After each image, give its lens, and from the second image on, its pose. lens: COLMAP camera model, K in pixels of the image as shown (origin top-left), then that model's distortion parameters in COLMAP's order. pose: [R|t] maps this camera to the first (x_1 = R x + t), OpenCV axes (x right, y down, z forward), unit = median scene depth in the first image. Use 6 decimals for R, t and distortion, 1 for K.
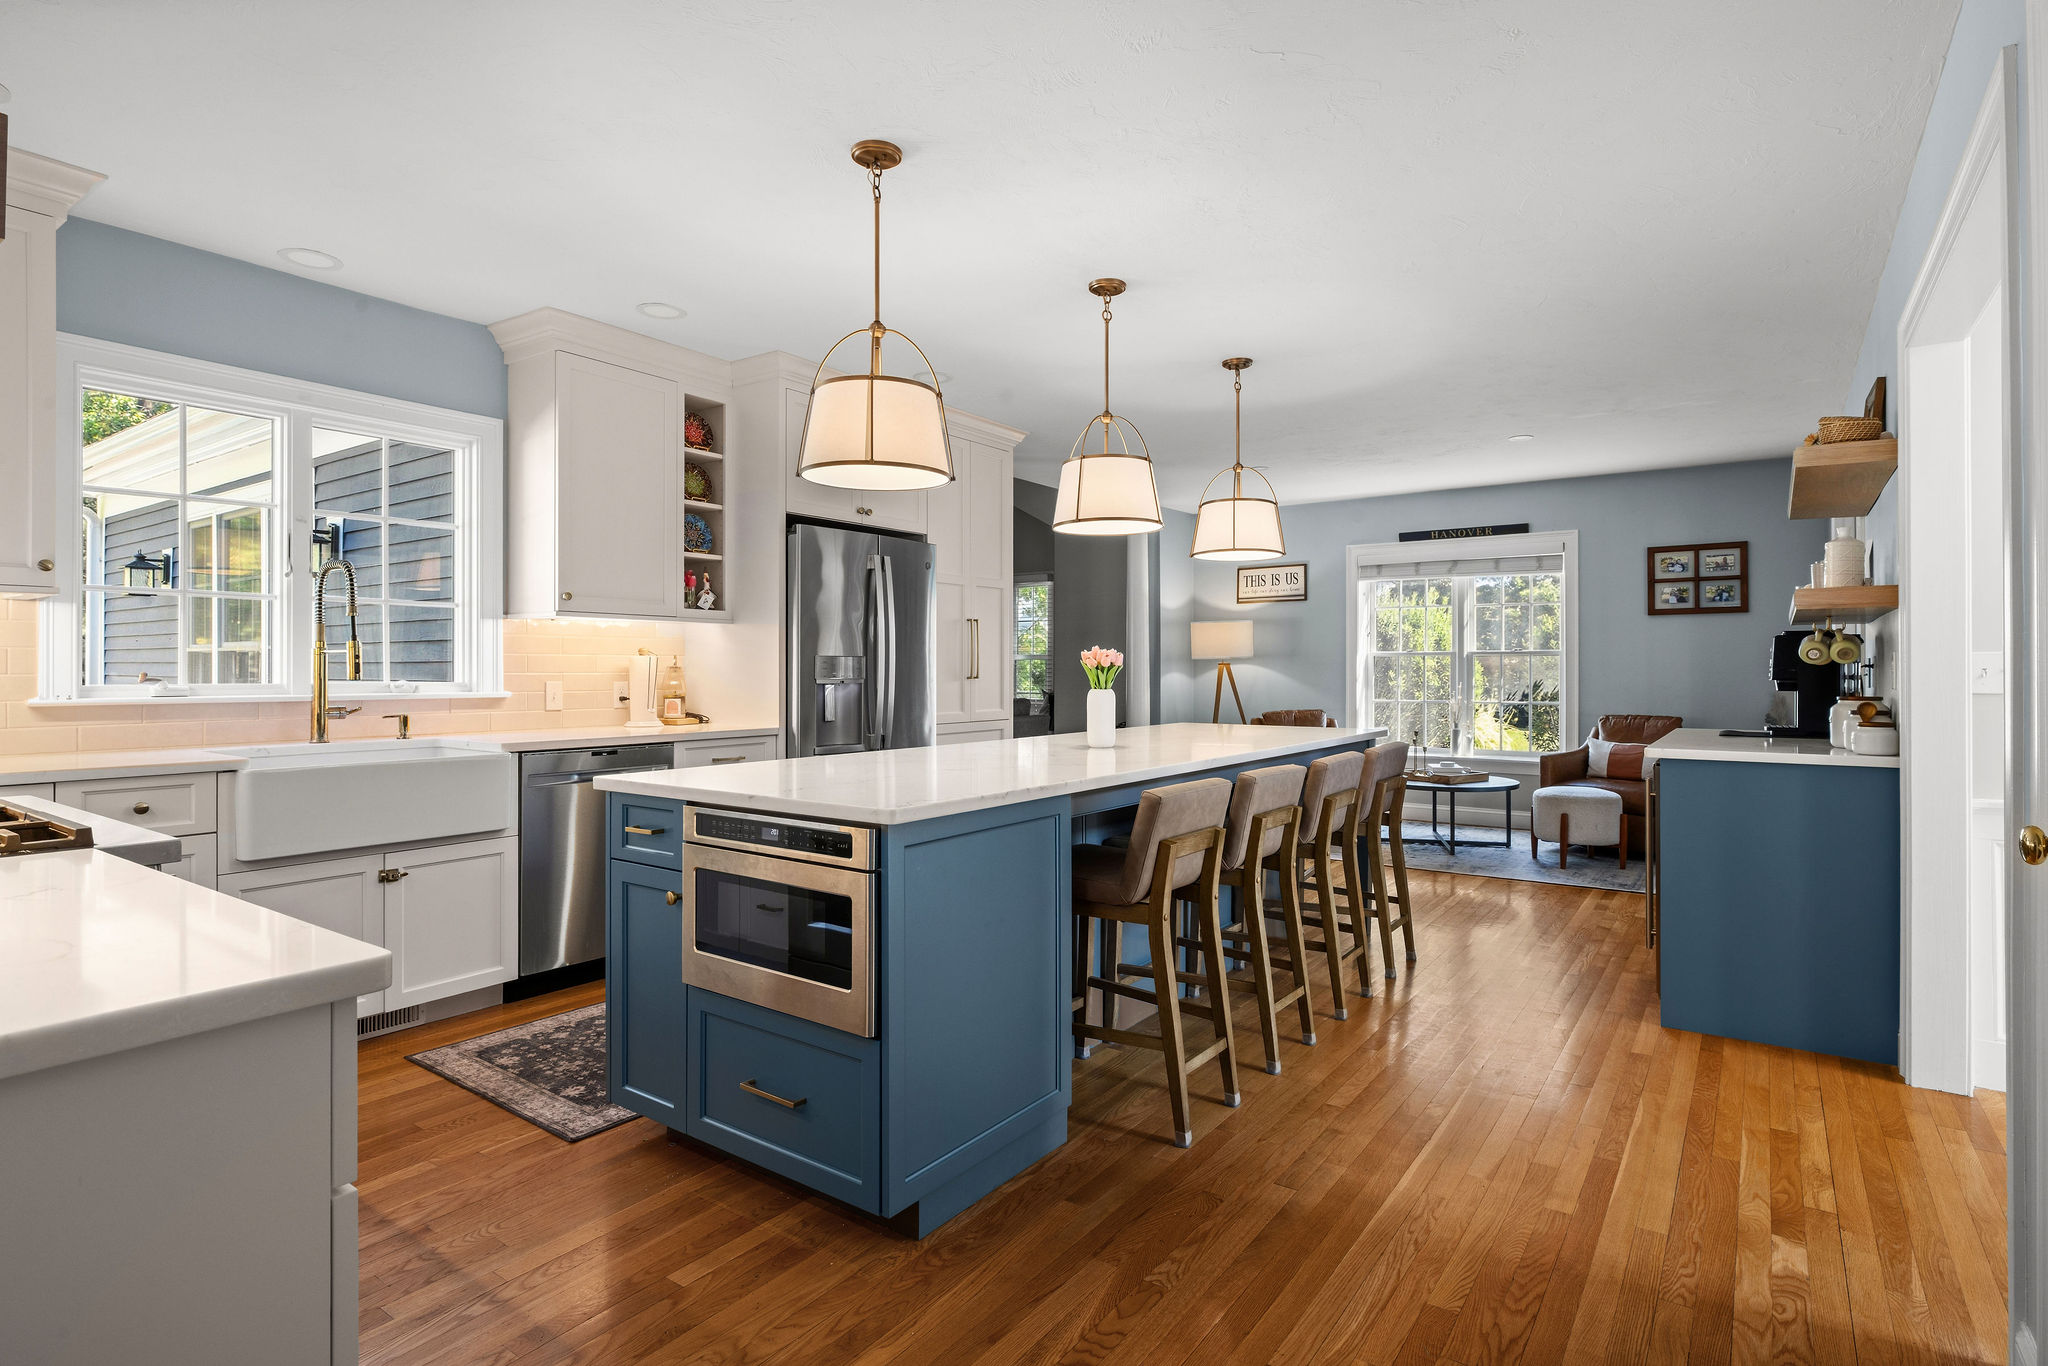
lens RADIAL K [[1032.8, 0, 1025.2], [0, 1032.8, 666.0], [0, 0, 1]] dist [-0.000590, 0.000008]
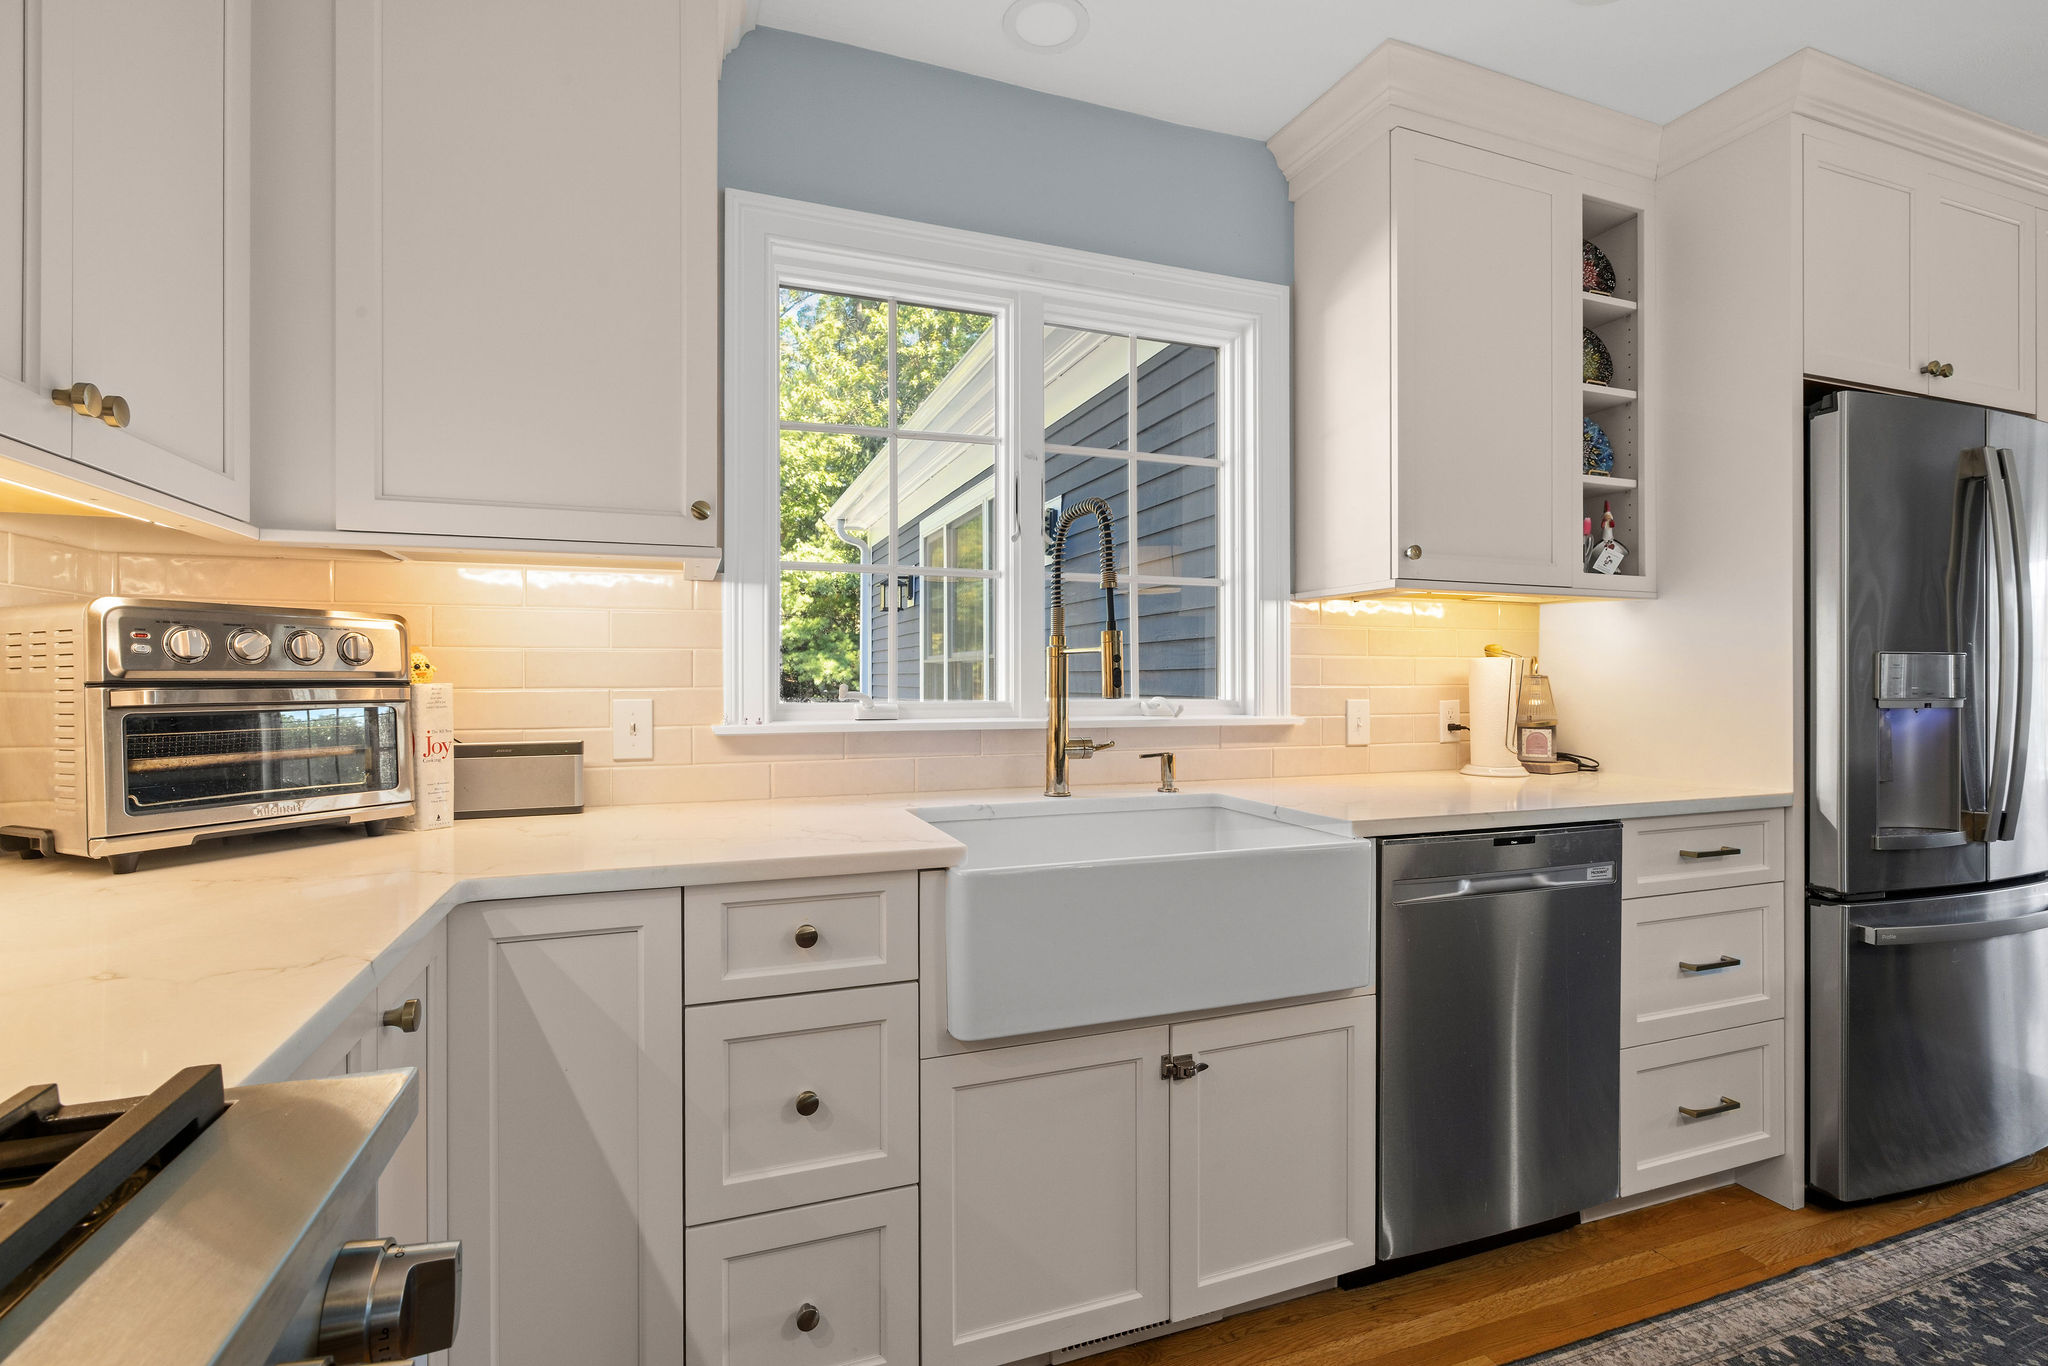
lens RADIAL K [[932.6, 0, 1023.3], [0, 932.6, 680.4], [0, 0, 1]] dist [-0.001471, 0.000067]
pose [[0.829349, 0.000318, -0.558731, -0.333822], [0.001838, 0.999993, 0.003297, 0.001437], [0.558728, -0.003761, 0.829342, 0.449858]]
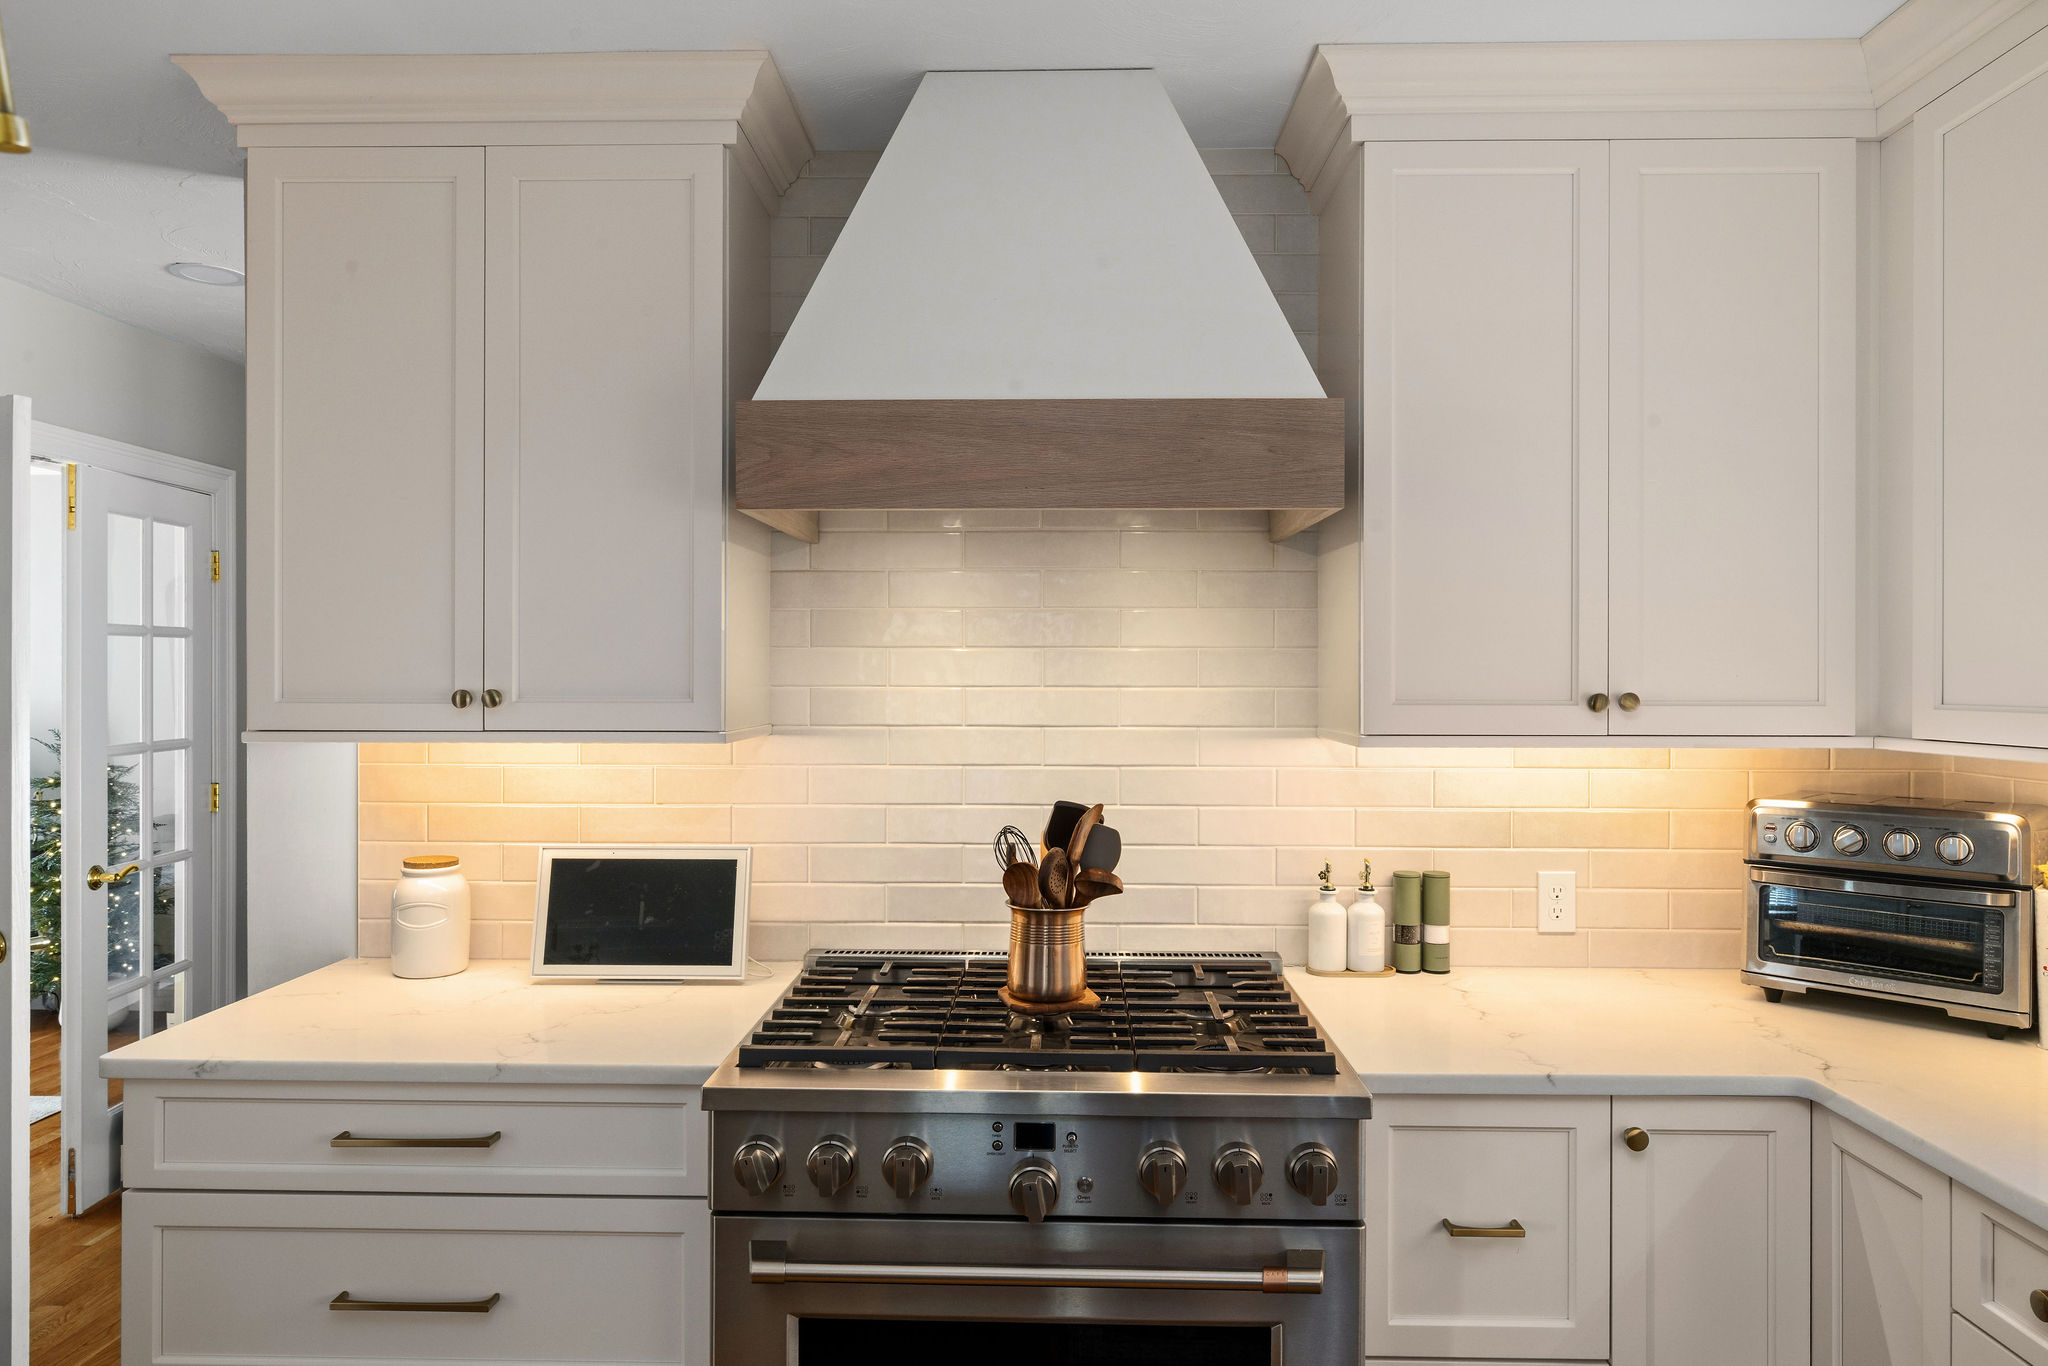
lens RADIAL K [[1281.5, 0, 1025.9], [0, 1281.5, 671.3], [0, 0, 1]] dist [-0.002413, 0.000697]
pose [[-0.823691, -0.003939, -0.567025, -0.153442], [-0.001475, 0.999987, -0.004804, -0.078135], [0.567036, -0.003120, -0.823687, 0.816545]]
